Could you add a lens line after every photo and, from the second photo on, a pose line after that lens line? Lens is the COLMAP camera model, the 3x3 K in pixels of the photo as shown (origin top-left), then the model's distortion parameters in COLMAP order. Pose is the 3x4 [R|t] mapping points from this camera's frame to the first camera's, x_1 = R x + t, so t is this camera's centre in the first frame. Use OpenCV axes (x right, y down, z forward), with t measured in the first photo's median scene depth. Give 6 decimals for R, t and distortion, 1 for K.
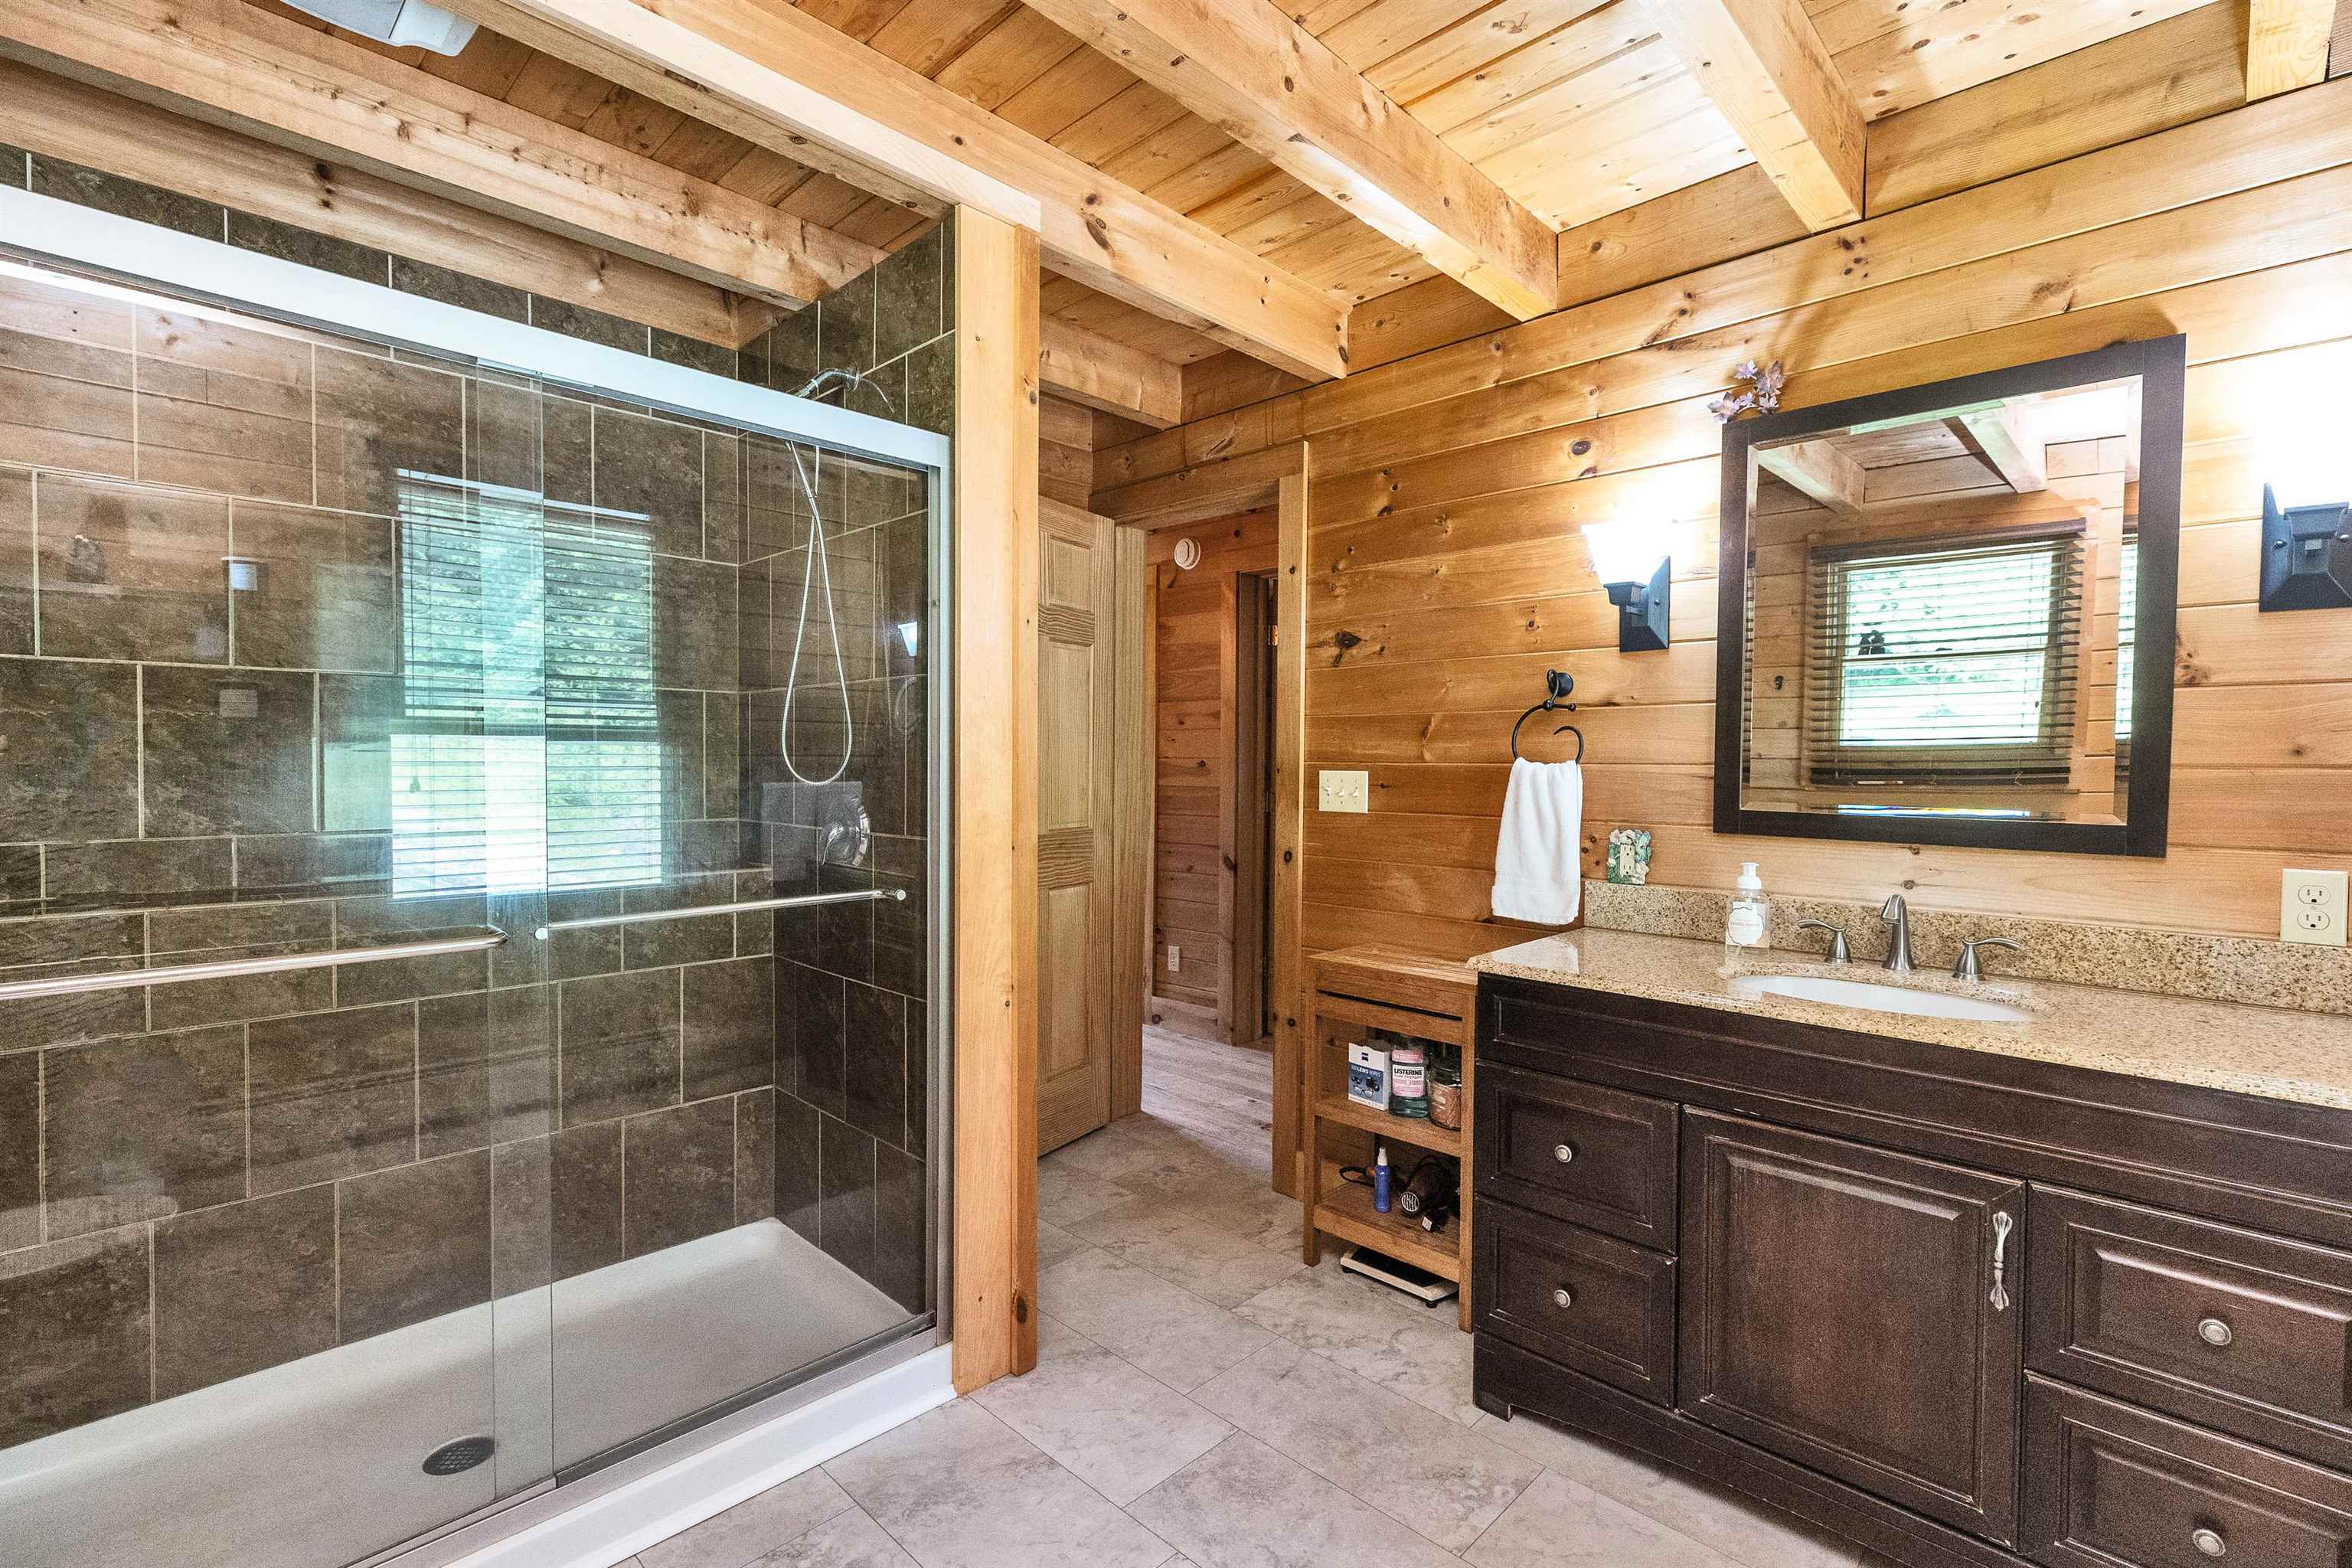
lens RADIAL K [[1067.5, 0, 1176.5], [0, 1067.5, 779.6], [0, 0, 1]] dist [0.000219, 0.000192]
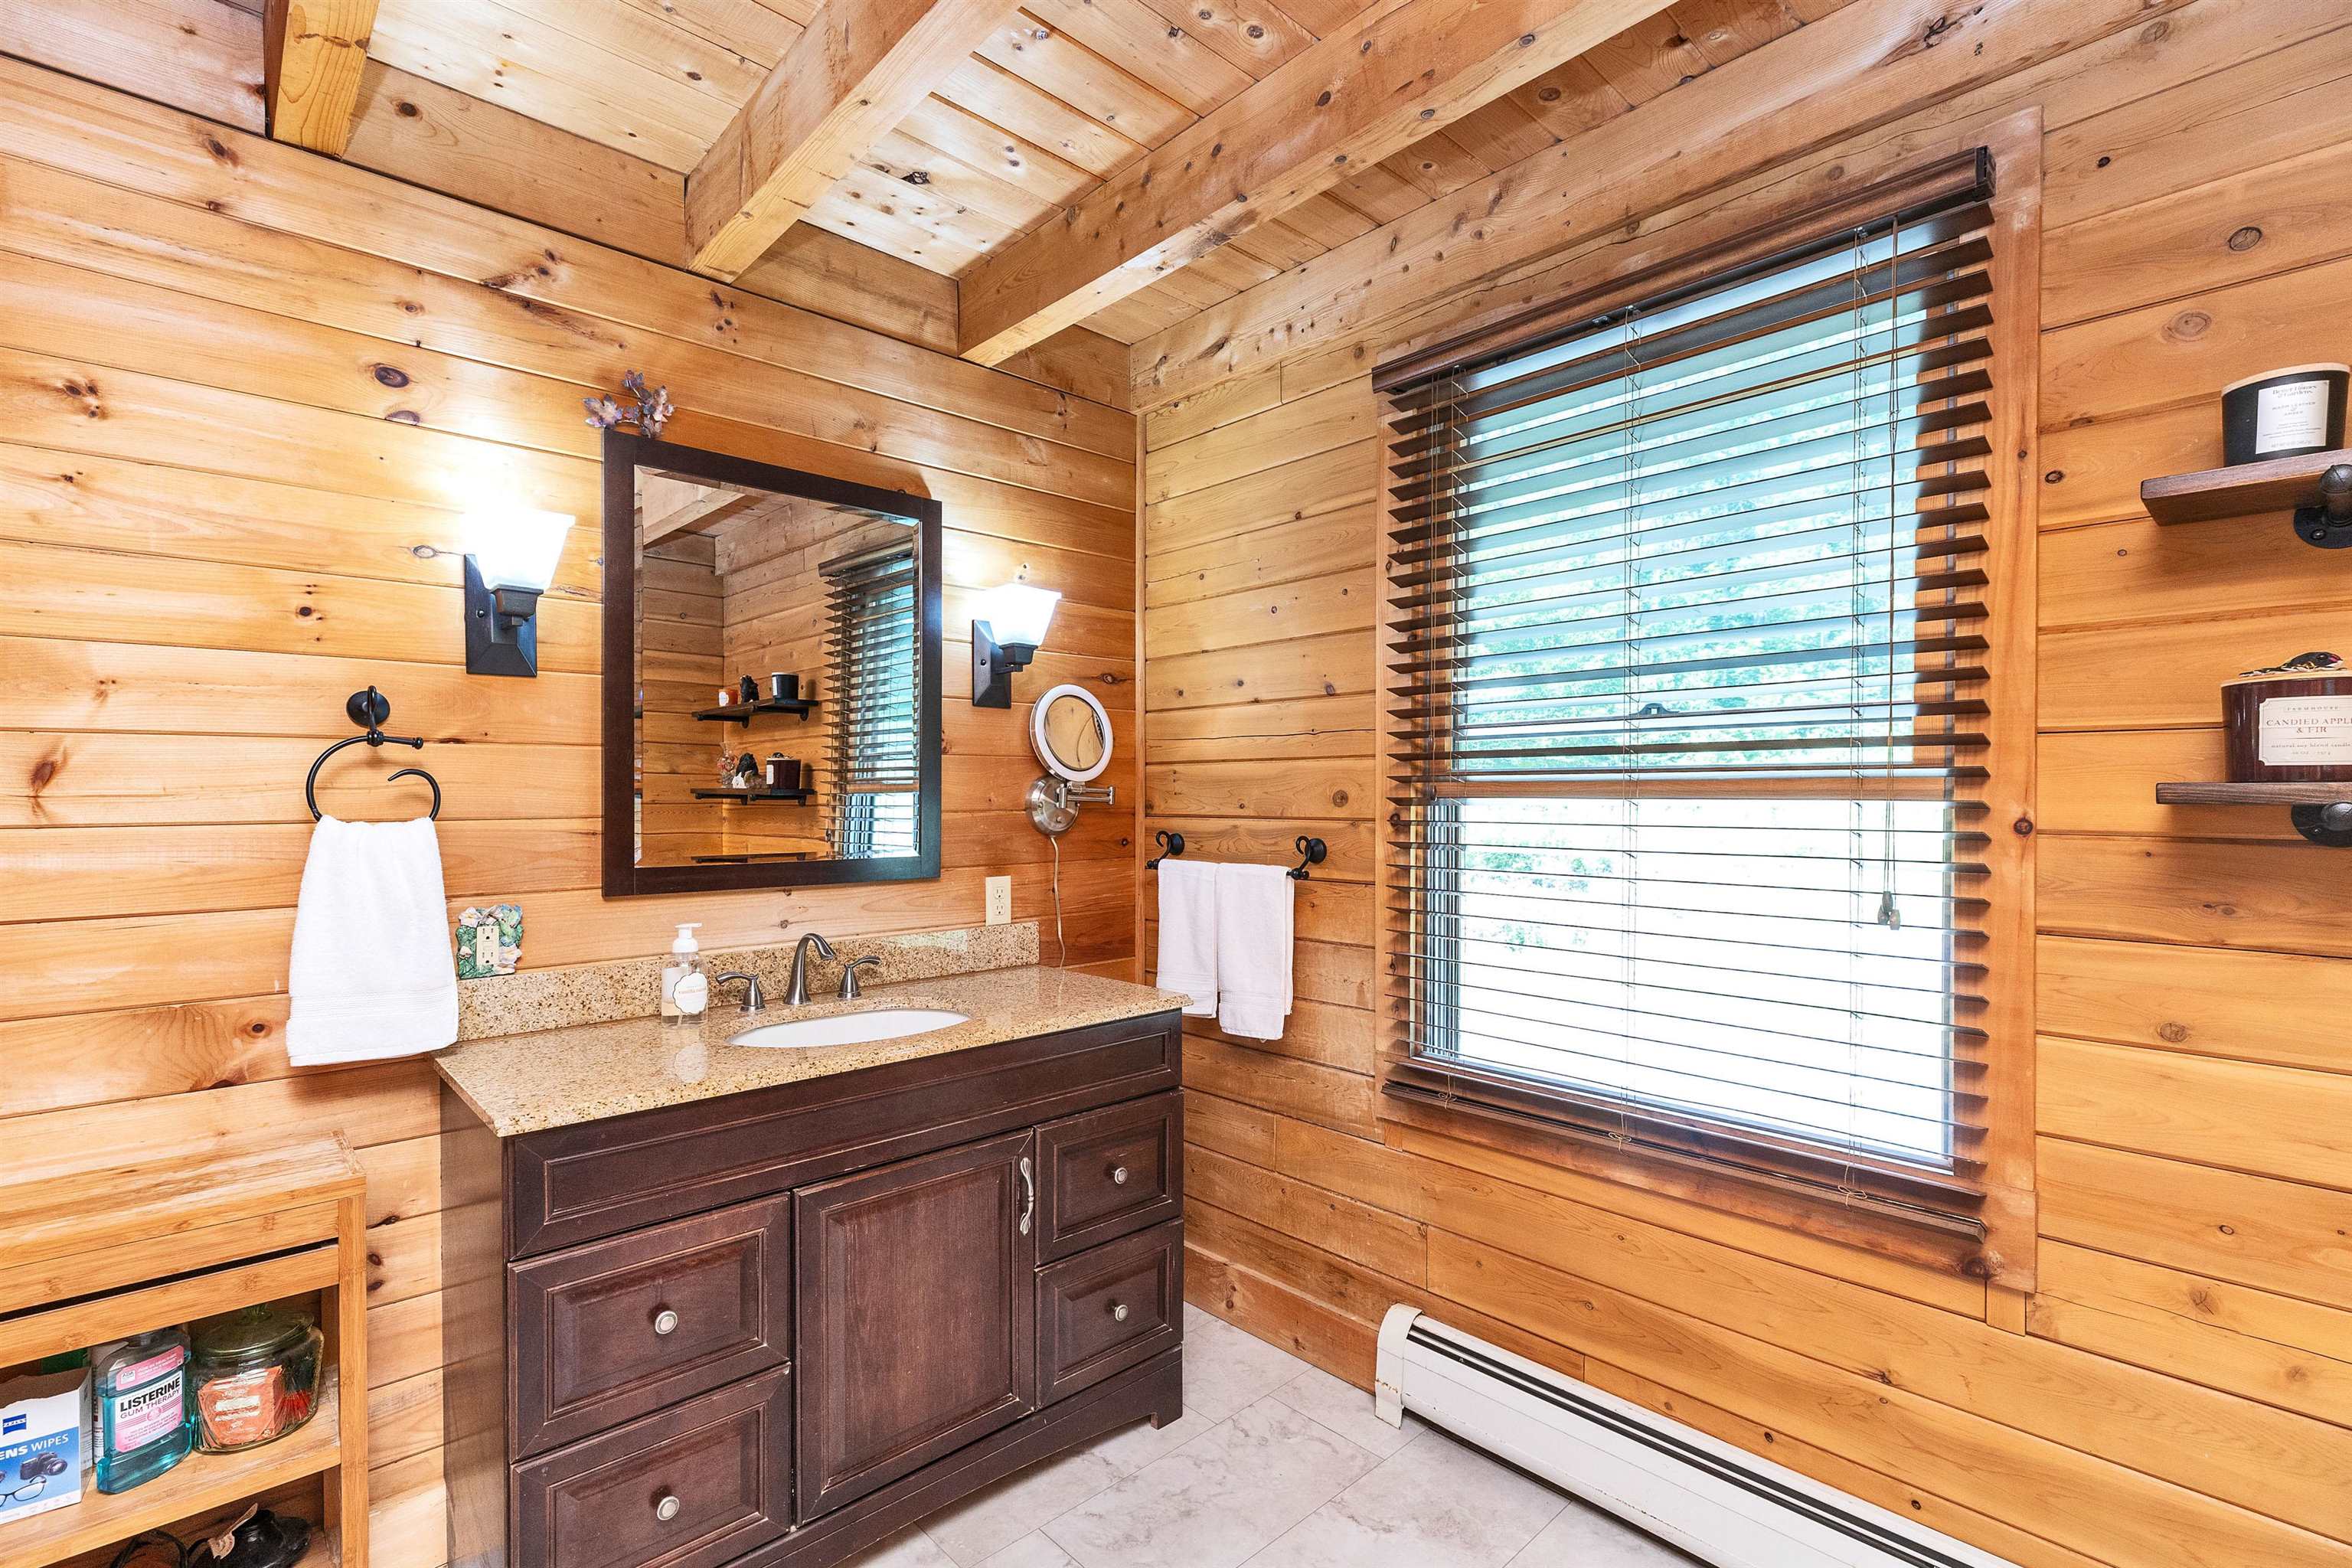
lens RADIAL K [[1067.5, 0, 1176.9], [0, 1067.5, 791.5], [0, 0, 1]] dist [0.000219, 0.000192]
pose [[0.046029, -0.001247, 0.998939, -0.330620], [0.024120, 0.999709, 0.000137, -0.023921], [-0.998649, 0.024088, 0.046046, 0.485780]]
